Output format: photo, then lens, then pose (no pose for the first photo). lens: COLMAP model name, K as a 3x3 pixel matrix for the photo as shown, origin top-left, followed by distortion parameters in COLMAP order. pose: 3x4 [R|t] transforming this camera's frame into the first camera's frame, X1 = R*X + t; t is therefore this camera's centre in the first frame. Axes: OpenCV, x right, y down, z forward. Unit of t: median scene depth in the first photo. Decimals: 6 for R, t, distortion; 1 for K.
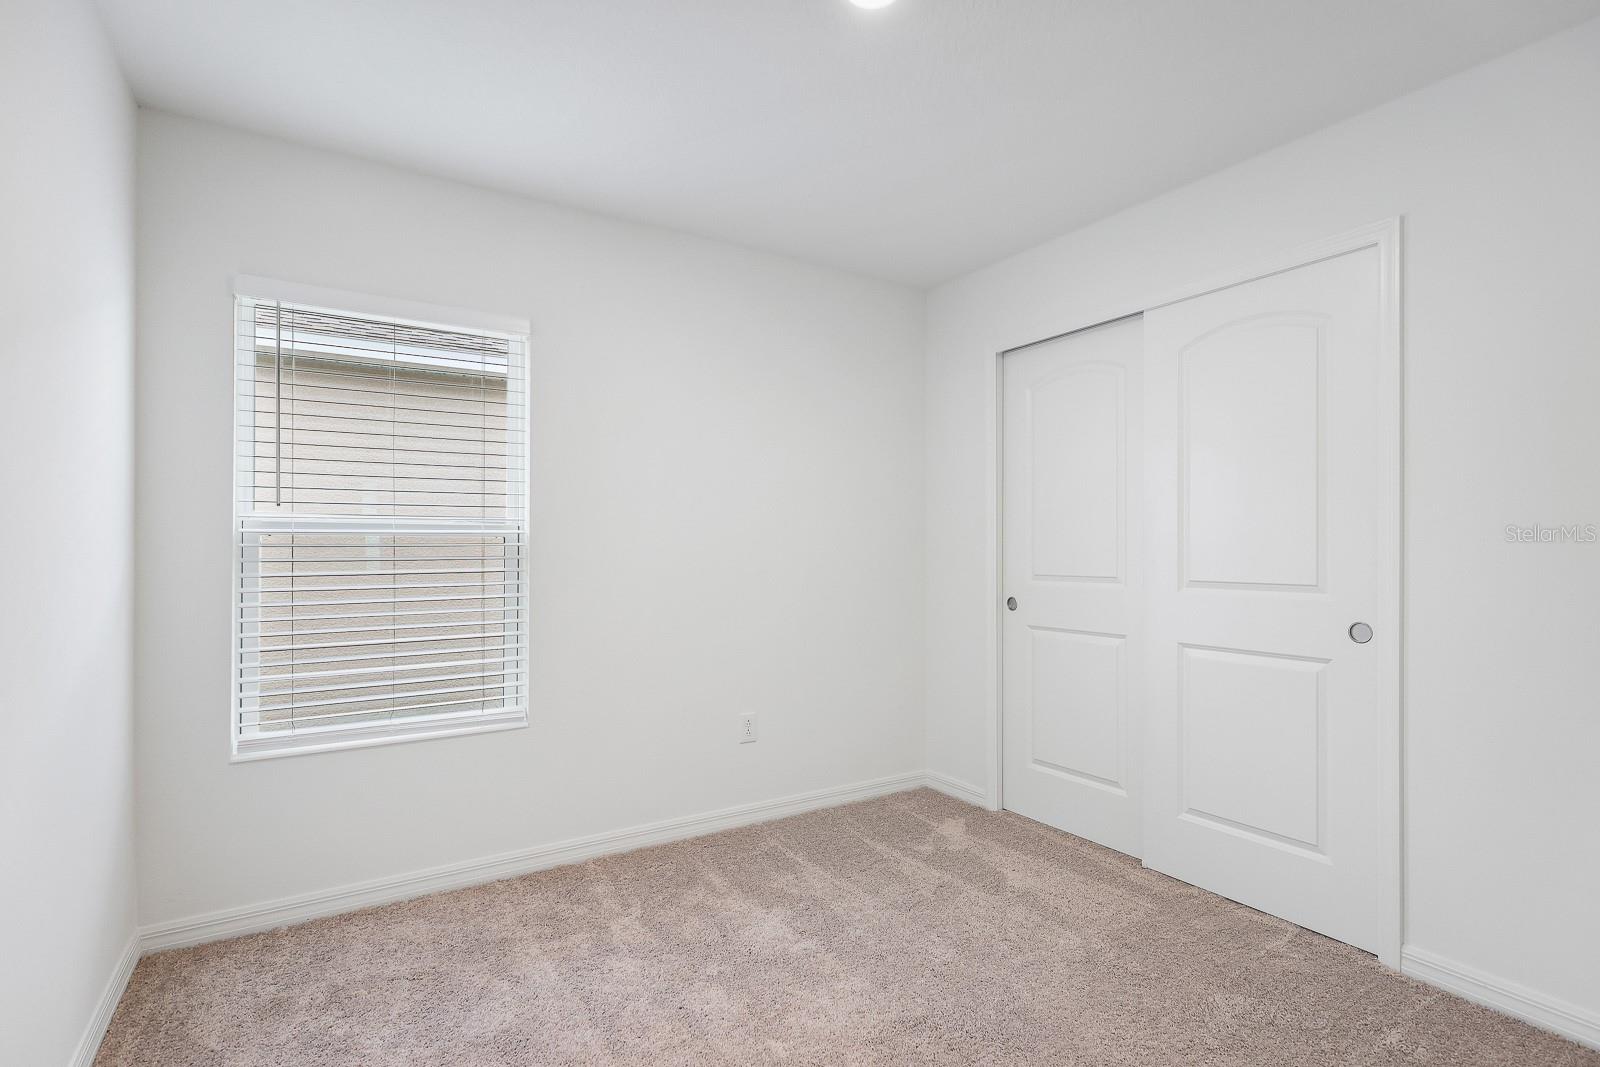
lens RADIAL K [[761.0, 0, 799.5], [0, 761.0, 541.0], [0, 0, 1]] dist [0.007994, -0.002981]
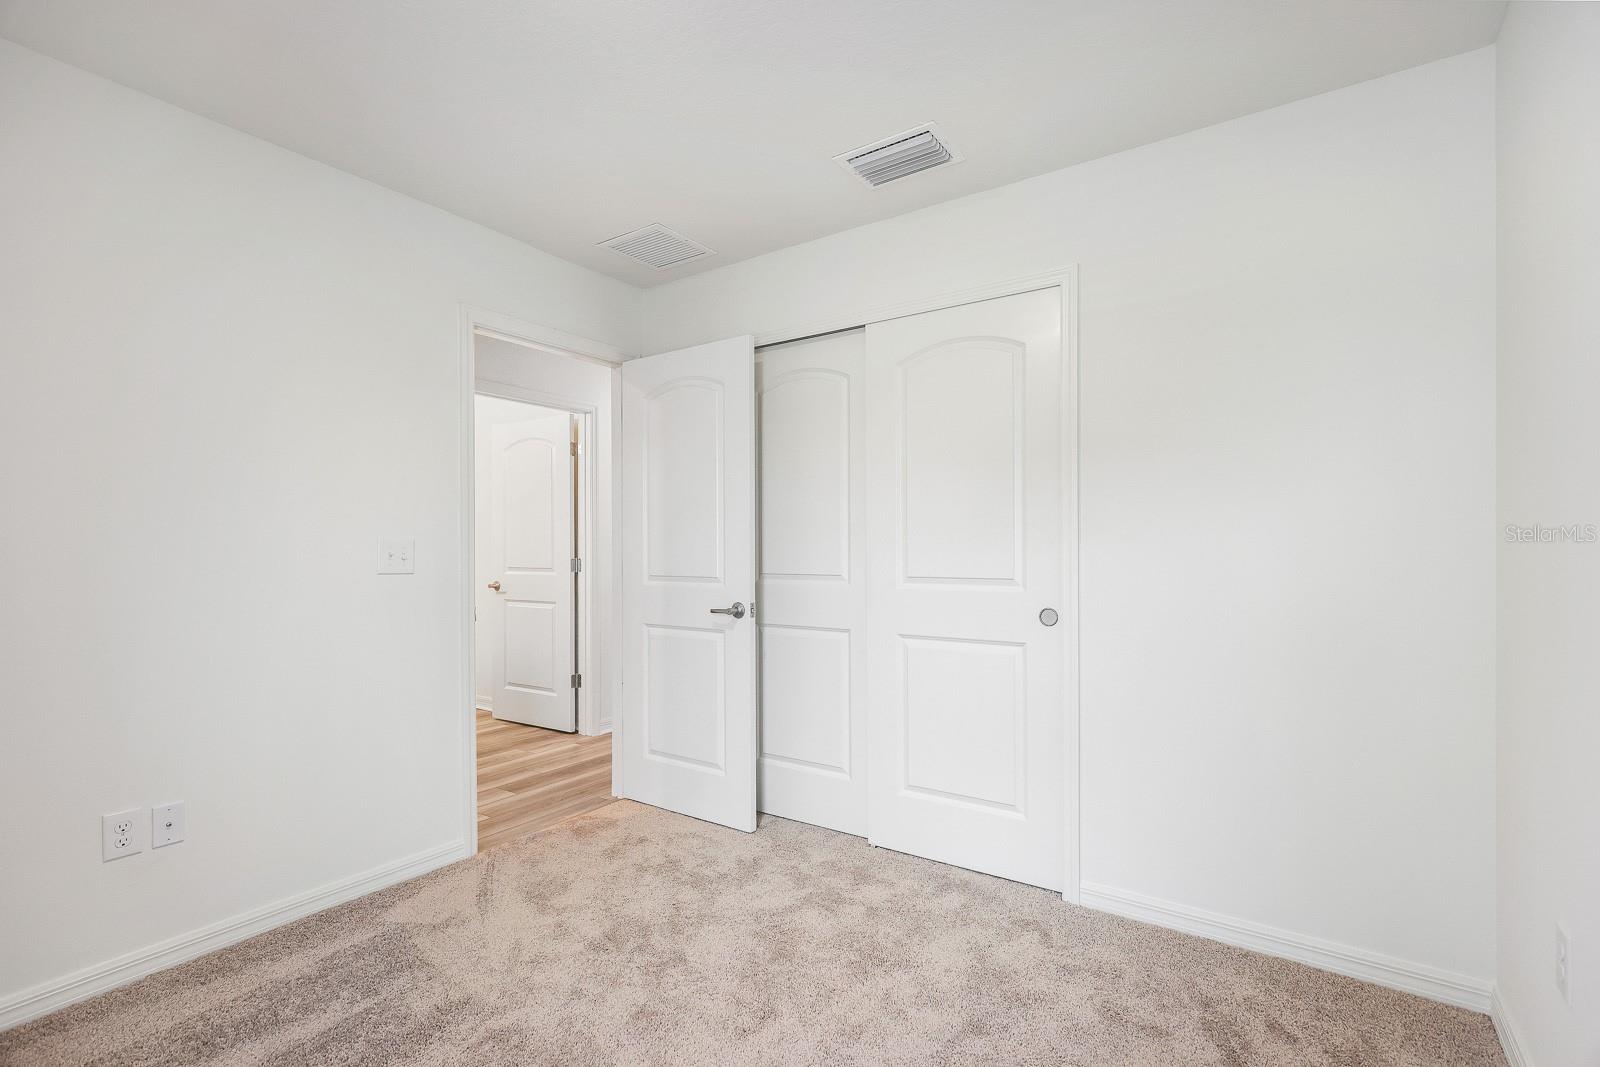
lens RADIAL K [[749.3, 0, 793.8], [0, 749.3, 534.0], [0, 0, 1]] dist [0.002932, -0.000260]
pose [[0.927183, 0.001511, 0.374605, -0.054731], [0.000937, 0.999979, -0.006352, -0.000264], [-0.374607, 0.006240, 0.927163, 0.091293]]
